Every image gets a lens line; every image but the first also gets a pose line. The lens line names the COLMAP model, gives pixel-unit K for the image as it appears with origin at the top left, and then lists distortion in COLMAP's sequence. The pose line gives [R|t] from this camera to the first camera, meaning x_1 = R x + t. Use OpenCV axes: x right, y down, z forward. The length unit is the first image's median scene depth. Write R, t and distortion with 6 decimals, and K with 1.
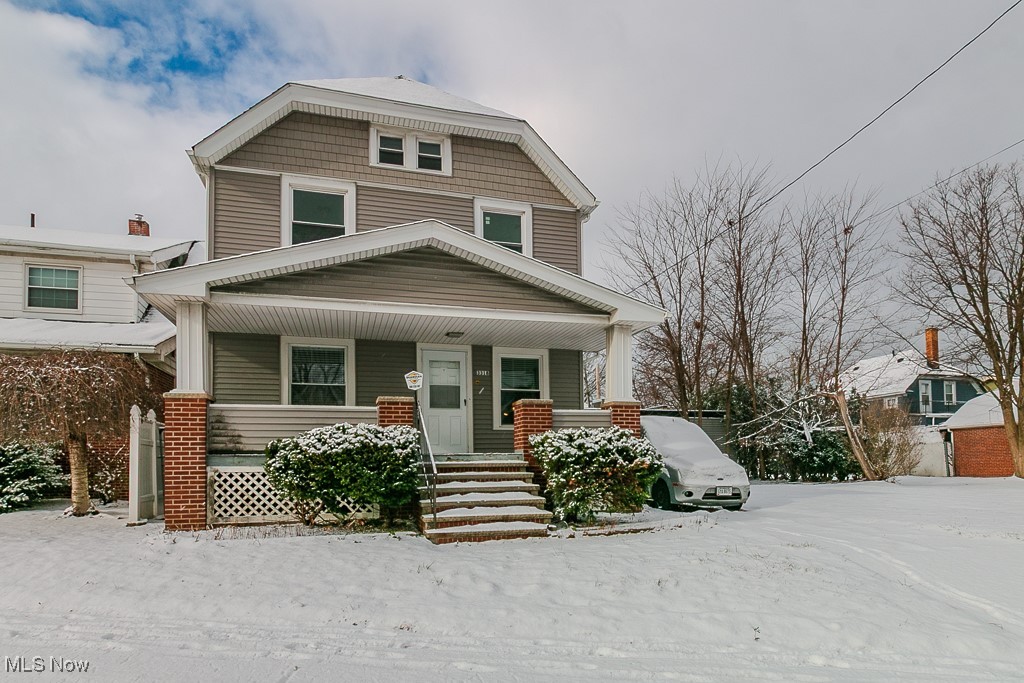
lens RADIAL K [[469.0, 0, 511.9], [0, 469.0, 388.7], [0, 0, 1]] dist [-0.000570, -0.000463]
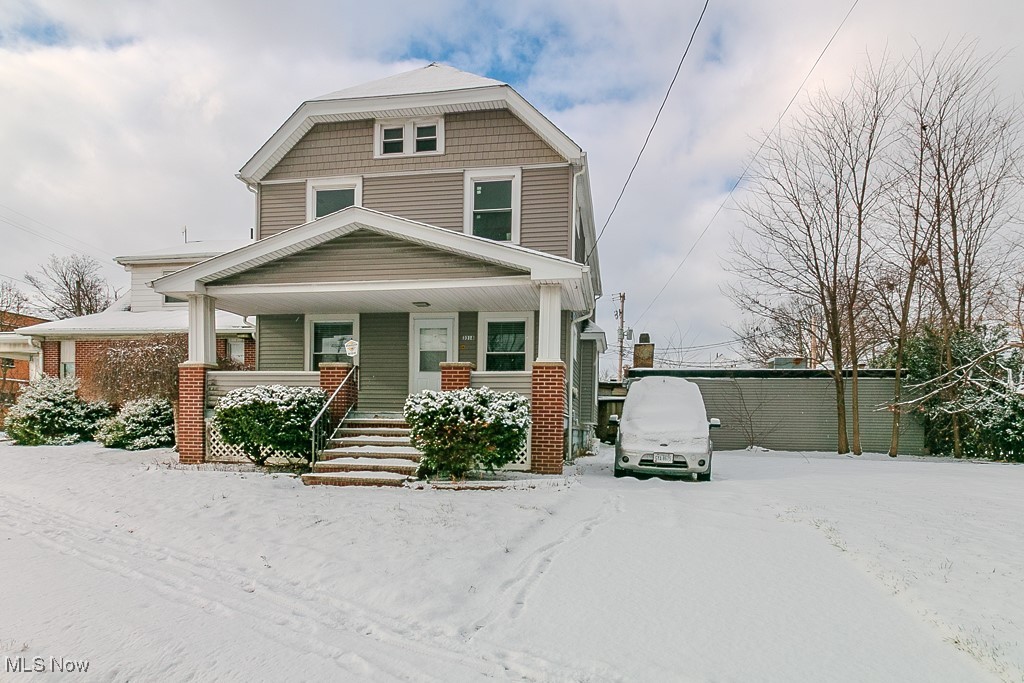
lens RADIAL K [[470.8, 0, 512.1], [0, 470.8, 369.3], [0, 0, 1]] dist [-0.000550, -0.000124]
pose [[0.932403, -0.017072, -0.361017, 0.460614], [0.030433, 0.999045, 0.031355, 0.008060], [0.360136, -0.040223, 0.932032, 0.045981]]
